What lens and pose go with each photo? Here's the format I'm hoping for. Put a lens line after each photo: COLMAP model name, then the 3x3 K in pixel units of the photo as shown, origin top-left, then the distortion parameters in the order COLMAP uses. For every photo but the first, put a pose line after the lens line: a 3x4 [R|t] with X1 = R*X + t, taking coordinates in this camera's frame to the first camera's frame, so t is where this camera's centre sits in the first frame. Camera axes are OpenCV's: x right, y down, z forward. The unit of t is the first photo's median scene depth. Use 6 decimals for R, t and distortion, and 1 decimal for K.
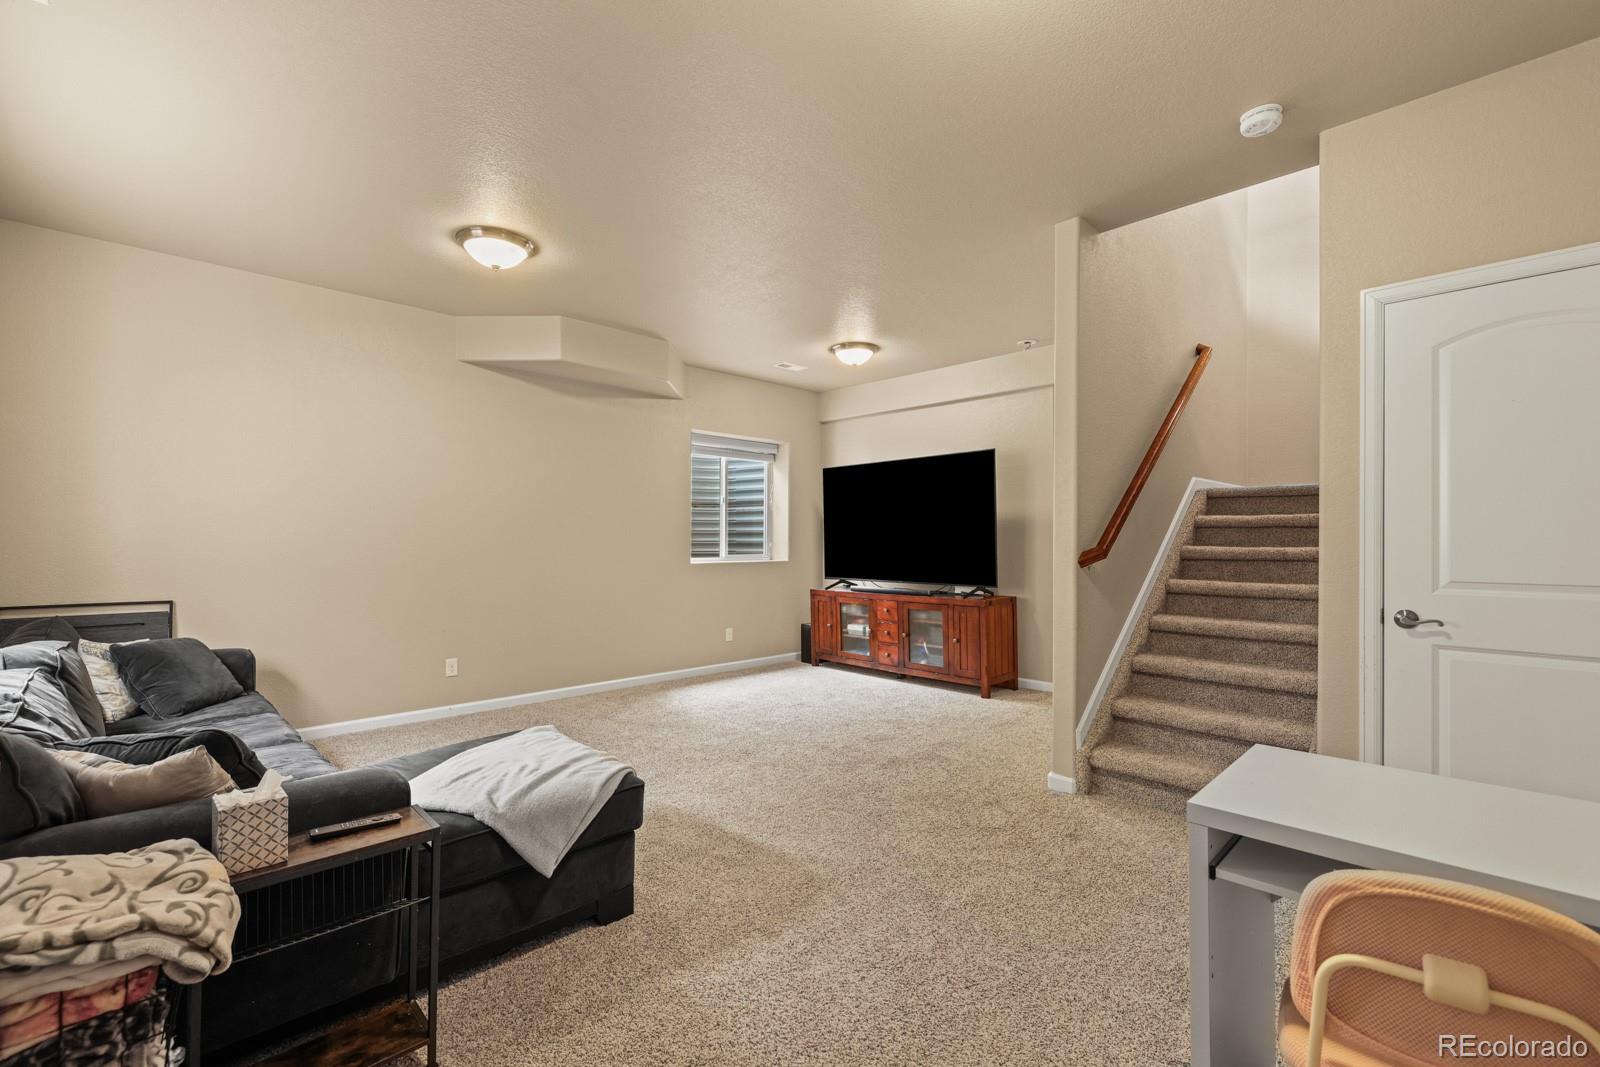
lens RADIAL K [[698.9, 0, 788.9], [0, 698.9, 537.6], [0, 0, 1]] dist [0.000241, 0.000220]
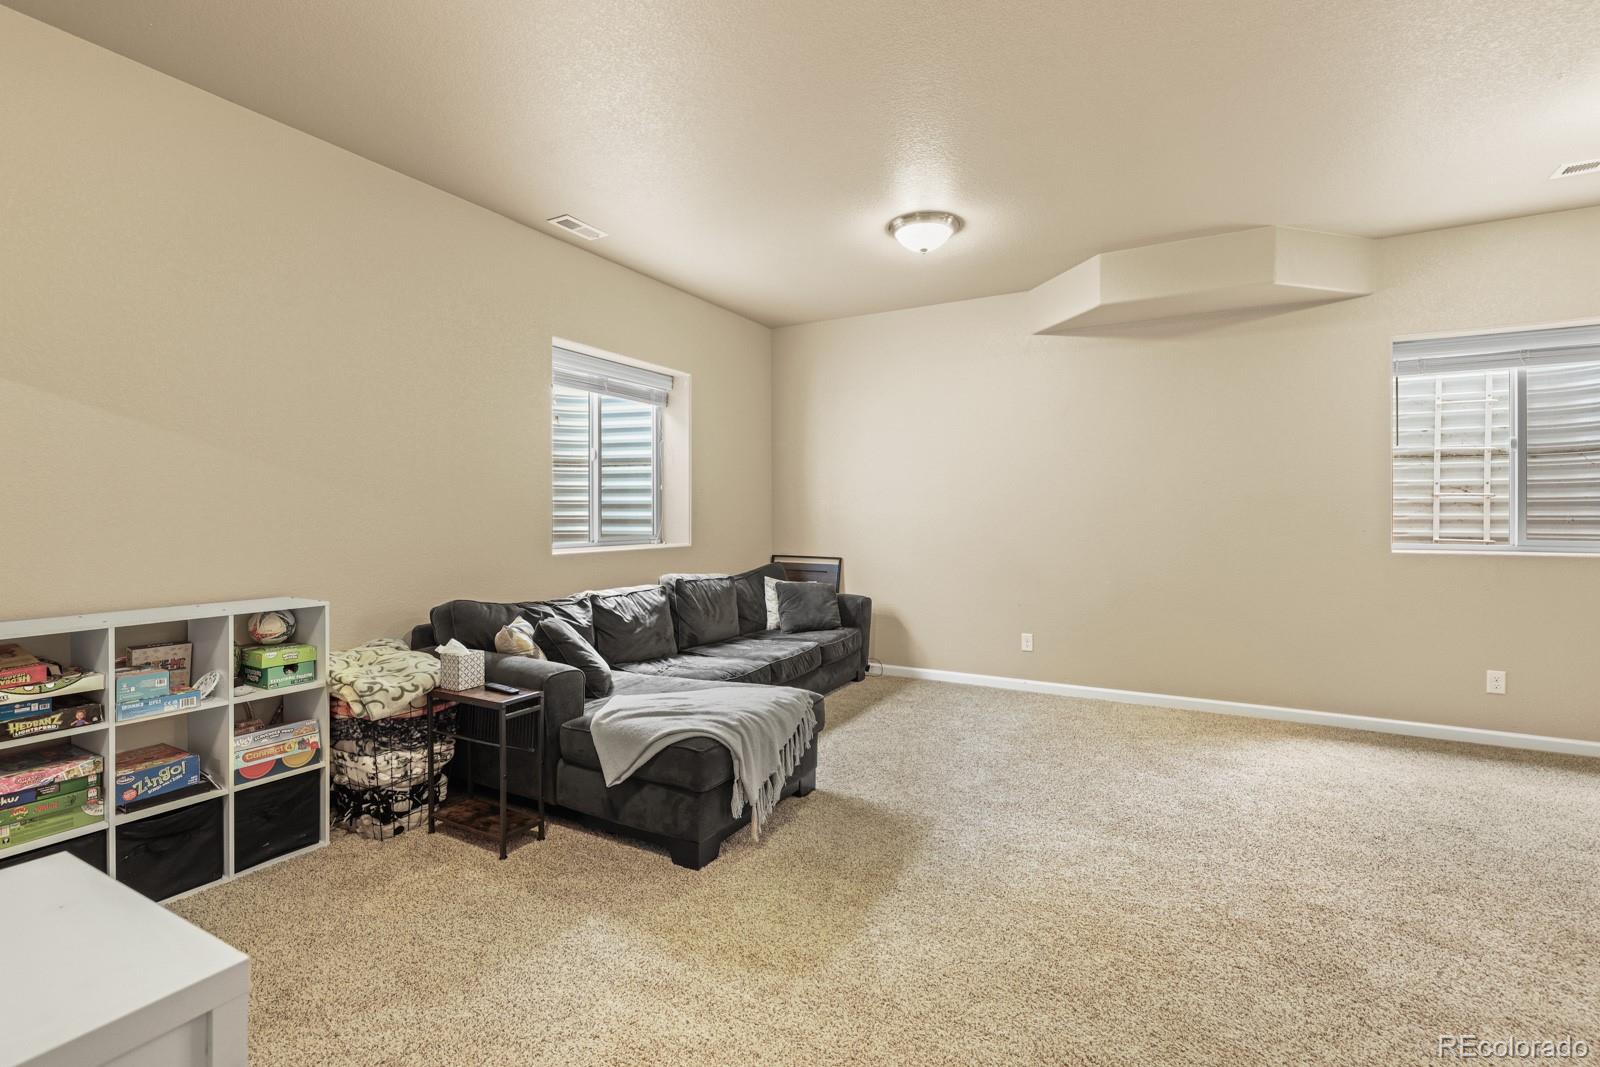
lens RADIAL K [[698.9, 0, 793.3], [0, 698.9, 518.6], [0, 0, 1]] dist [0.000241, 0.000220]
pose [[0.298188, 0.001120, -0.954506, 0.431631], [0.003352, 0.999992, 0.002220, 0.004984], [0.954501, -0.003862, 0.298182, 0.436553]]
